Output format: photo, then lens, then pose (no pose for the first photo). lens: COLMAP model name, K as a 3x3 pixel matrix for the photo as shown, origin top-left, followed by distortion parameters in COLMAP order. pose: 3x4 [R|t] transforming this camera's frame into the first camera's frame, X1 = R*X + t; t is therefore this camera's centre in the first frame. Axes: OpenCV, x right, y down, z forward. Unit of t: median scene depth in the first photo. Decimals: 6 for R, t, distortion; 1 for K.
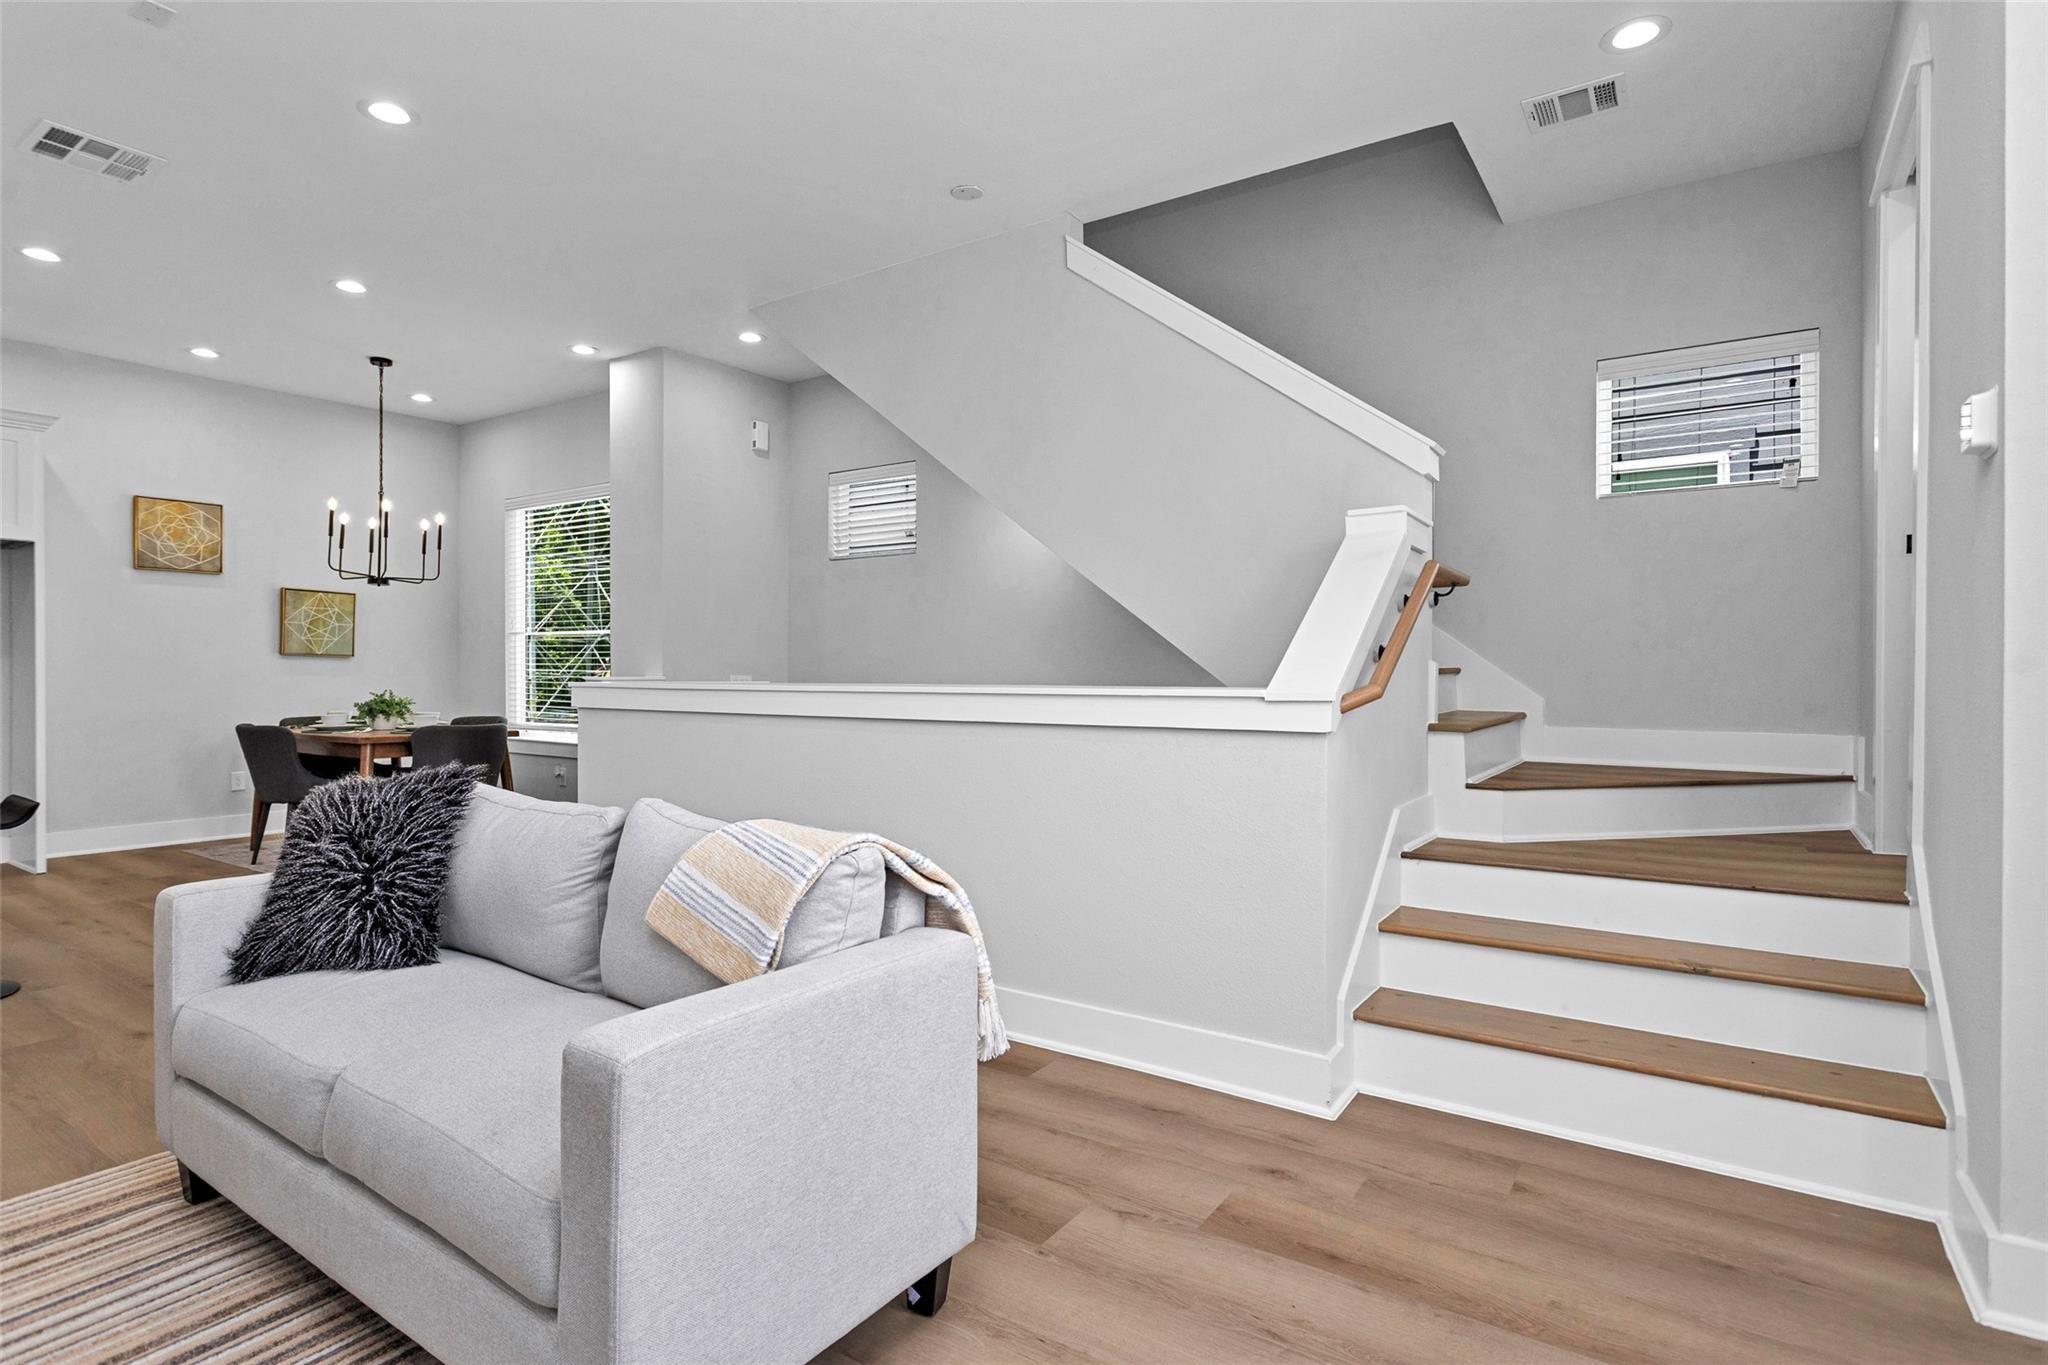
lens RADIAL K [[1029.0, 0, 982.6], [0, 1029.0, 676.6], [0, 0, 1]] dist [0.003496, -0.000251]
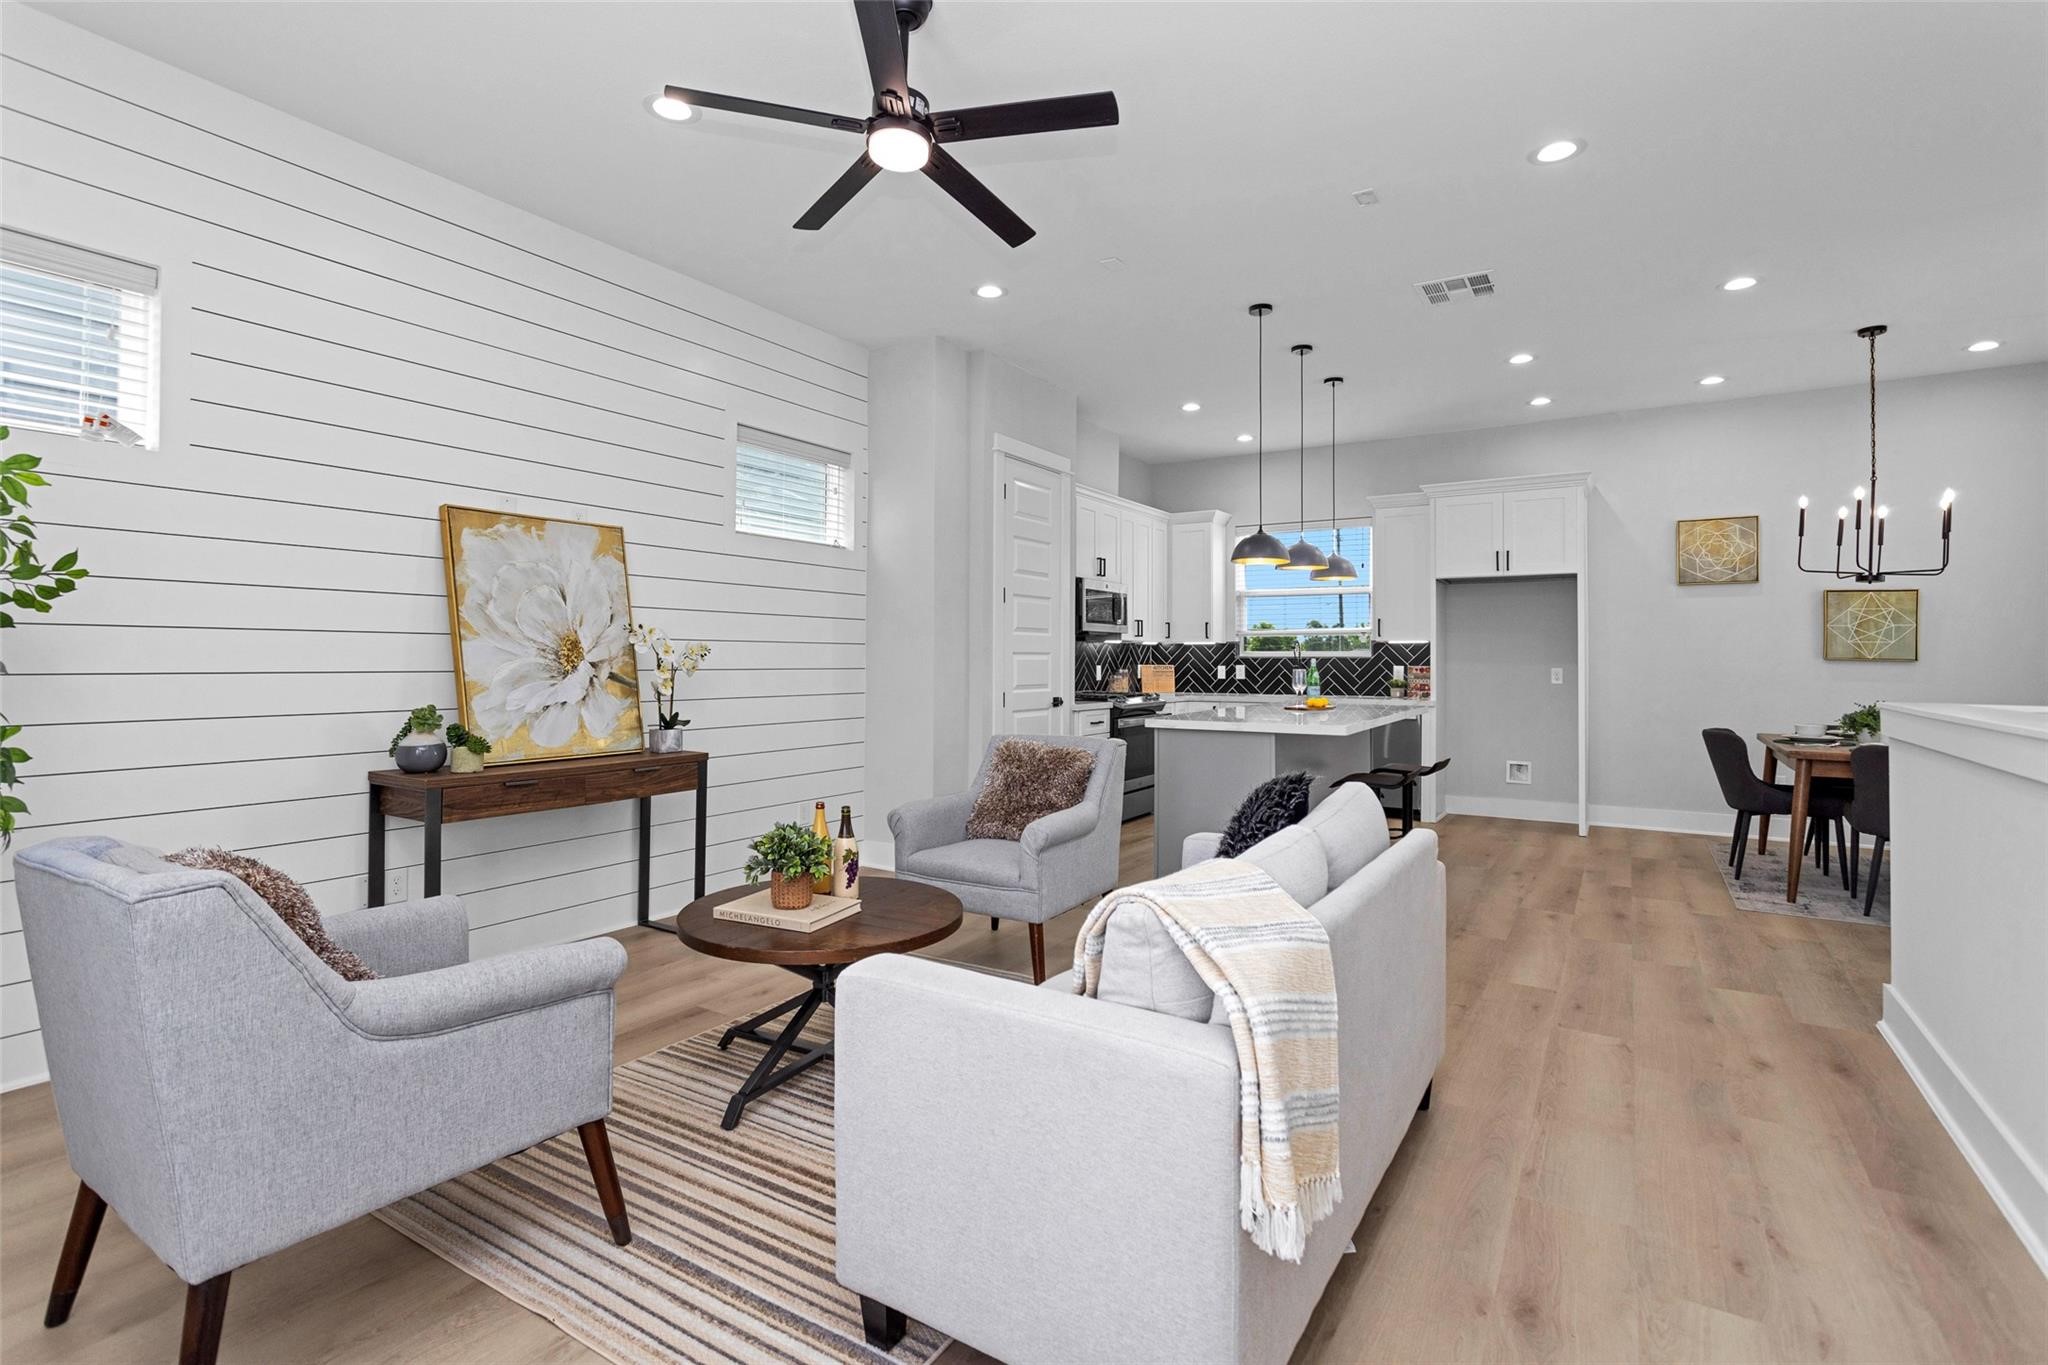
lens RADIAL K [[958.4, 0, 1026.1], [0, 958.4, 637.6], [0, 0, 1]] dist [0.004199, -0.000914]
pose [[0.055551, -0.024836, -0.998147, 0.190750], [-0.010756, 0.999618, -0.025472, -0.011820], [0.998398, 0.012151, 0.055263, 0.220715]]
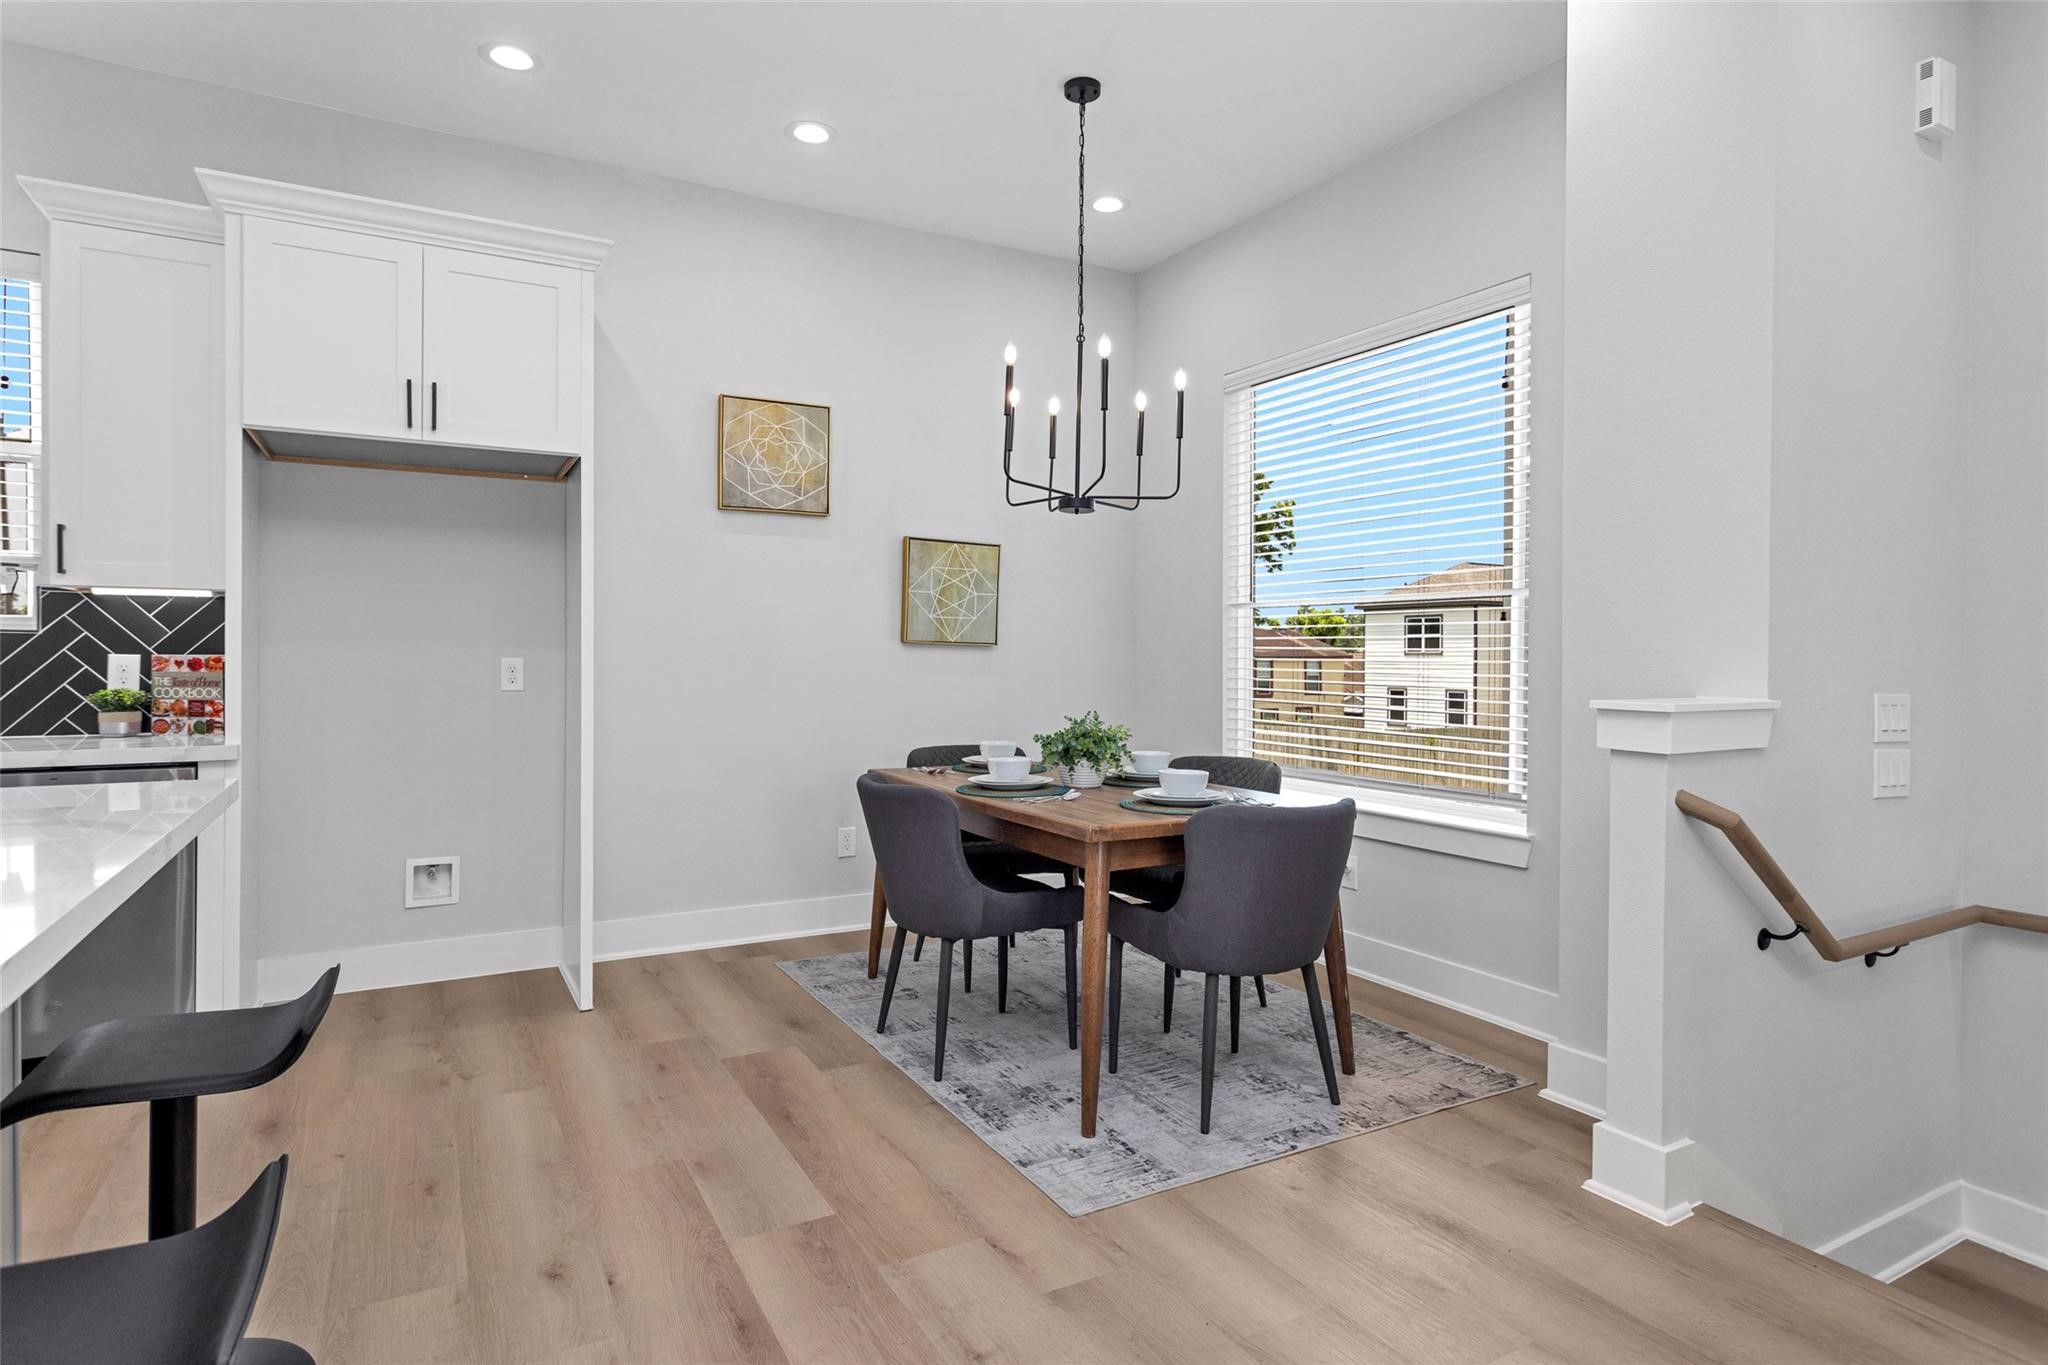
lens RADIAL K [[1078.7, 0, 997.0], [0, 1078.7, 658.9], [0, 0, 1]] dist [0.004211, -0.000745]
pose [[0.895052, 0.006642, -0.445913, -0.361291], [-0.007201, 0.999974, 0.000441, -0.012860], [0.445904, 0.002816, 0.895076, 0.468754]]
